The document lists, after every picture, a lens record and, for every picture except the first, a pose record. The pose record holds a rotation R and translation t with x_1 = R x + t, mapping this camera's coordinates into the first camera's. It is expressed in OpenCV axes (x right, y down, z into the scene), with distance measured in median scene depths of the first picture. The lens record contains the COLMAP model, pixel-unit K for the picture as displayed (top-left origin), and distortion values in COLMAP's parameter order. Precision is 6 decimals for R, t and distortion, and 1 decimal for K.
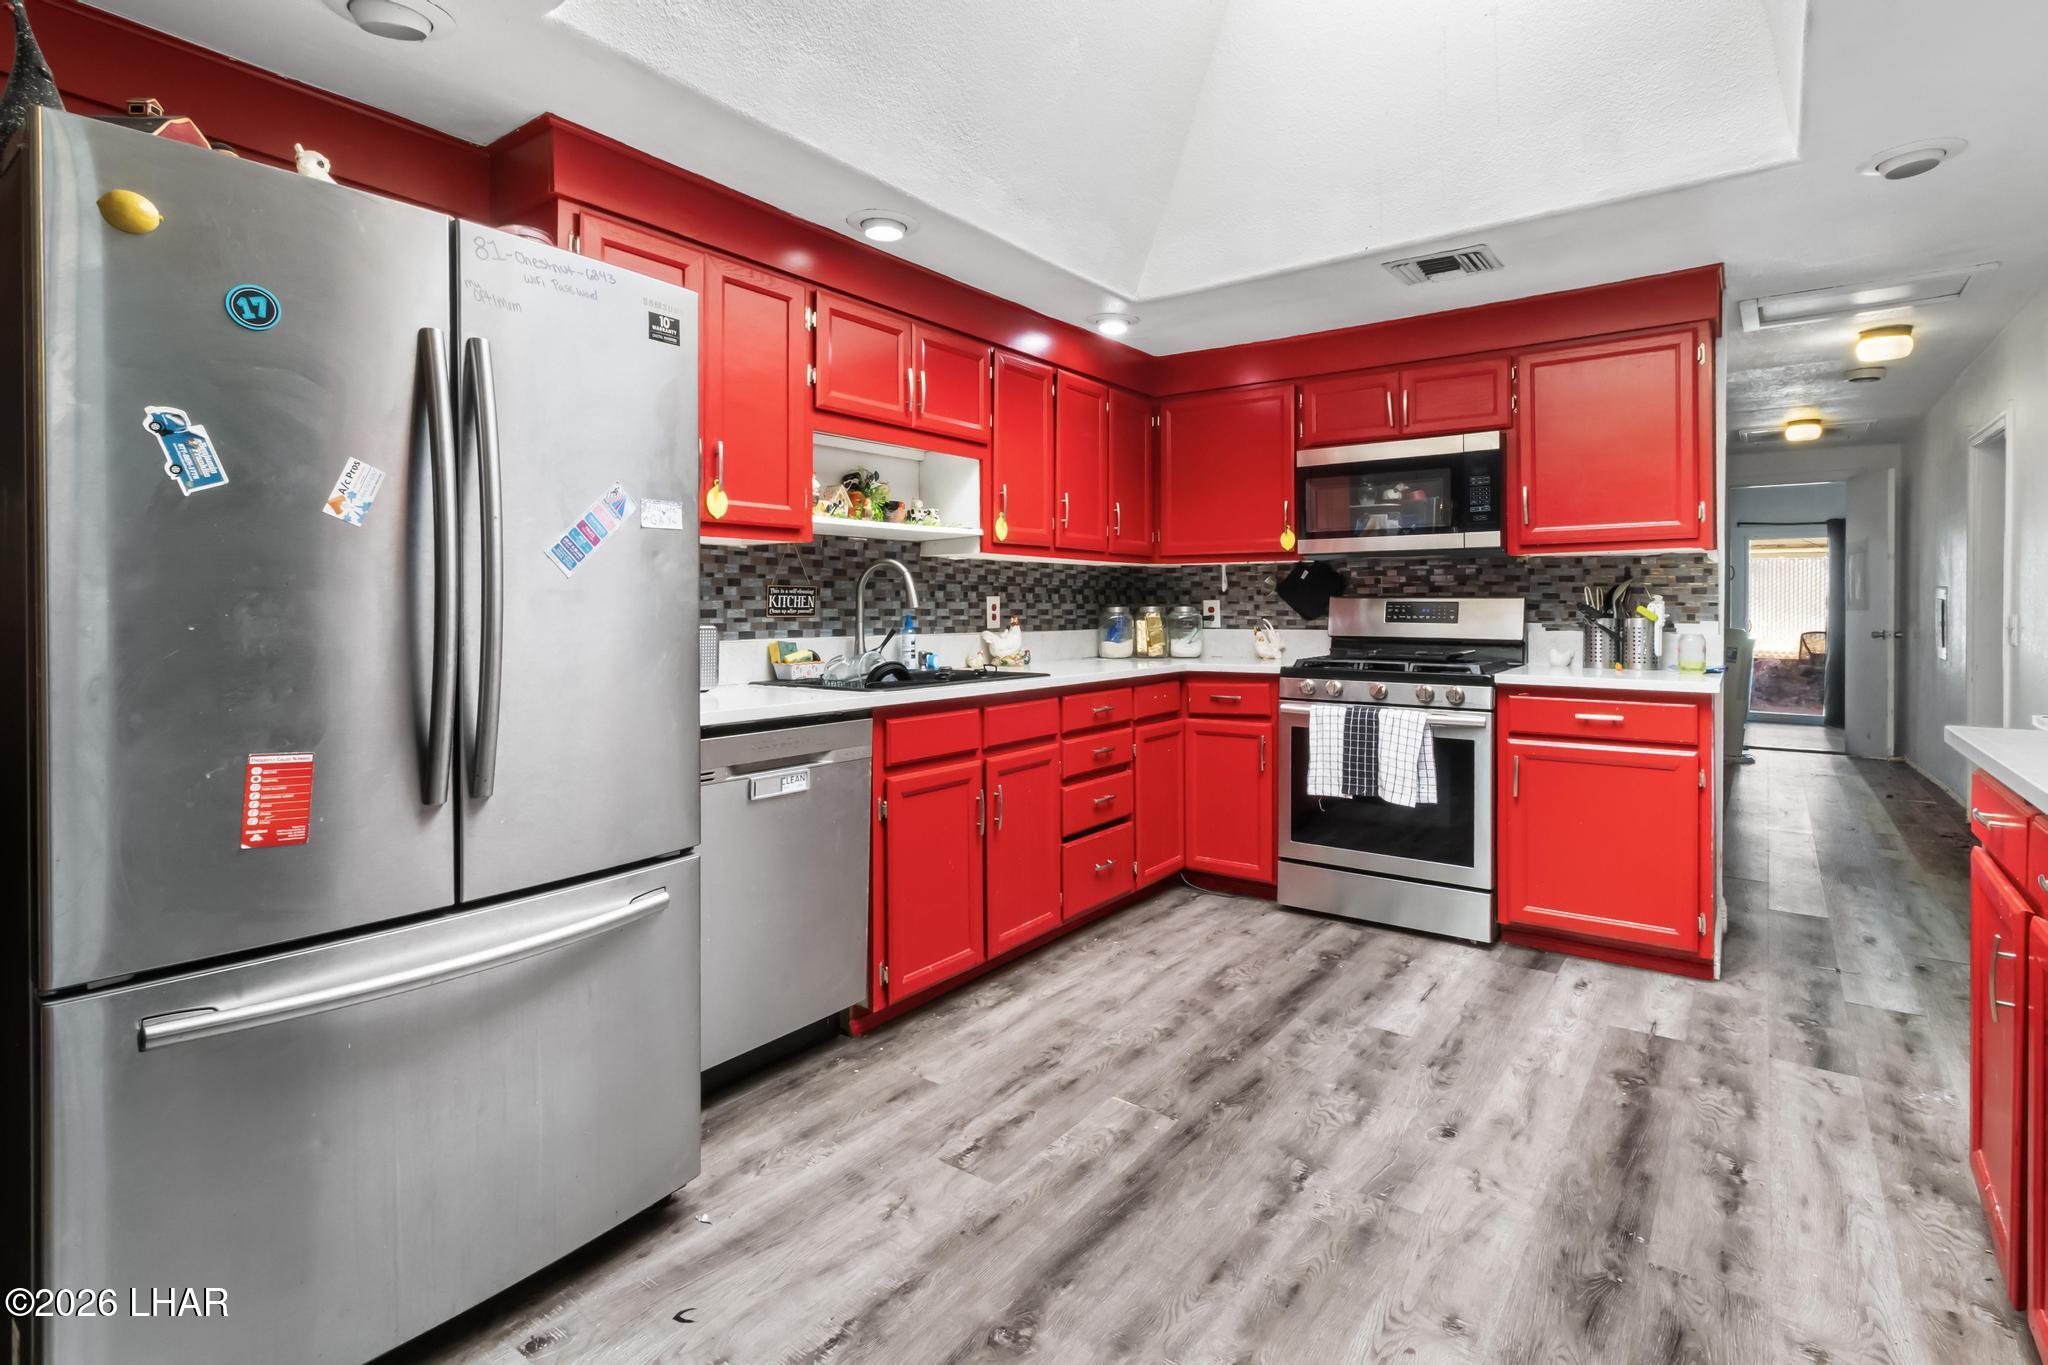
lens RADIAL K [[1025.8, 0, 929.0], [0, 1025.8, 621.7], [0, 0, 1]] dist [-0.014531, -0.000098]
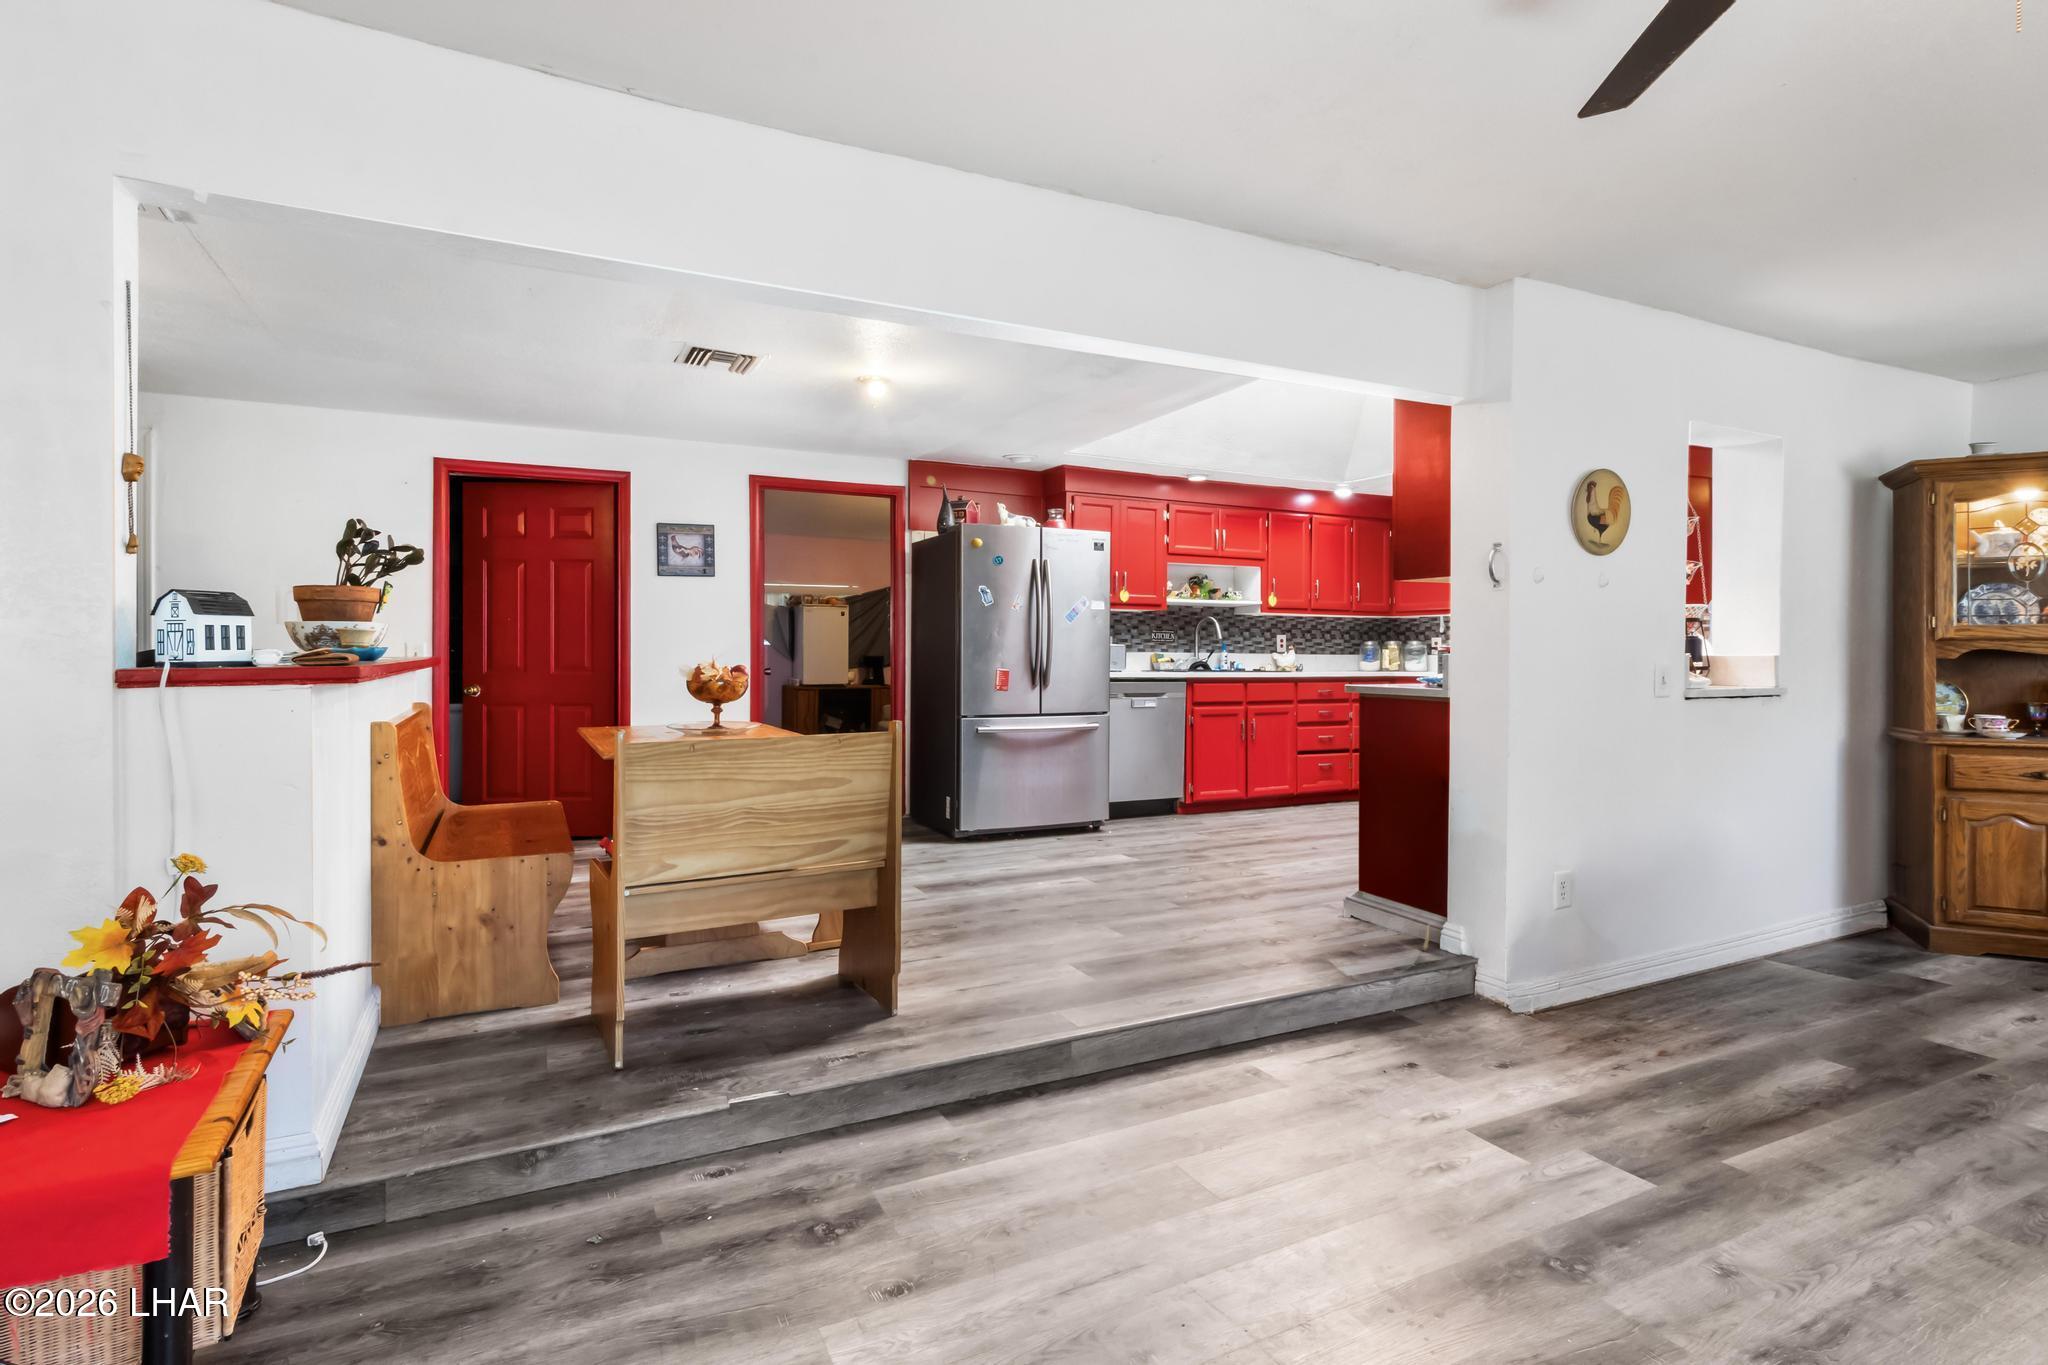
lens RADIAL K [[1025.8, 0, 976.0], [0, 1025.8, 648.9], [0, 0, 1]] dist [-0.014531, -0.000098]
pose [[0.912321, -0.002240, -0.409470, 0.406211], [-0.009143, 0.999624, -0.025840, 0.069027], [0.409374, 0.027319, 0.911957, -1.195989]]
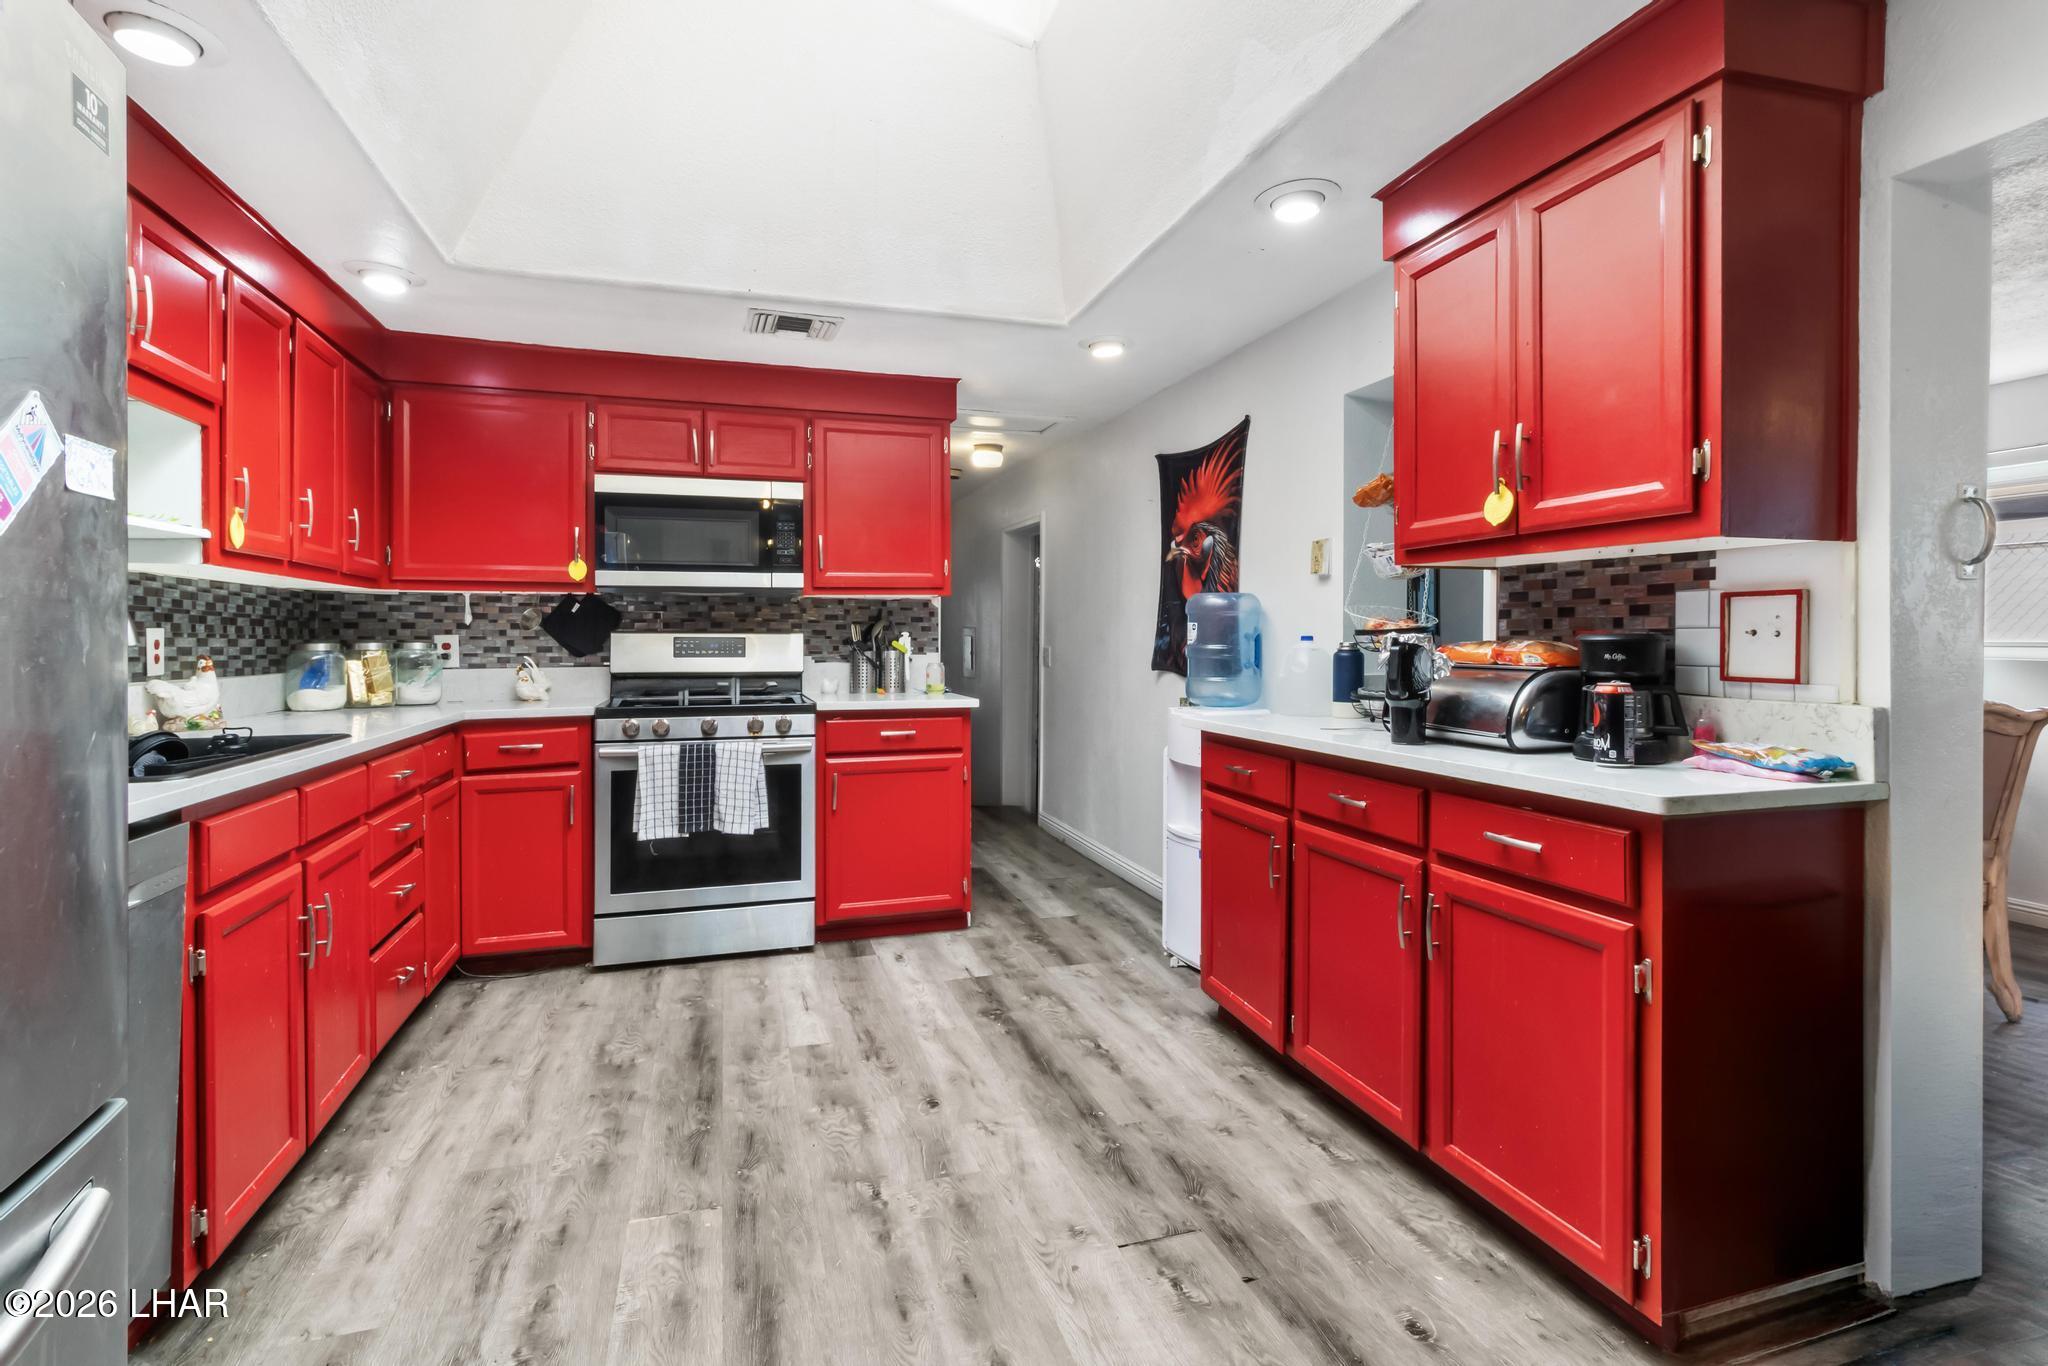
lens RADIAL K [[1025.8, 0, 1091.3], [0, 1025.8, 649.8], [0, 0, 1]] dist [-0.014531, -0.000098]
pose [[0.509911, -0.008129, 0.860189, -0.252759], [0.014726, 0.999891, 0.000720, -0.002203], [-0.860101, 0.012300, 0.509976, 0.172195]]
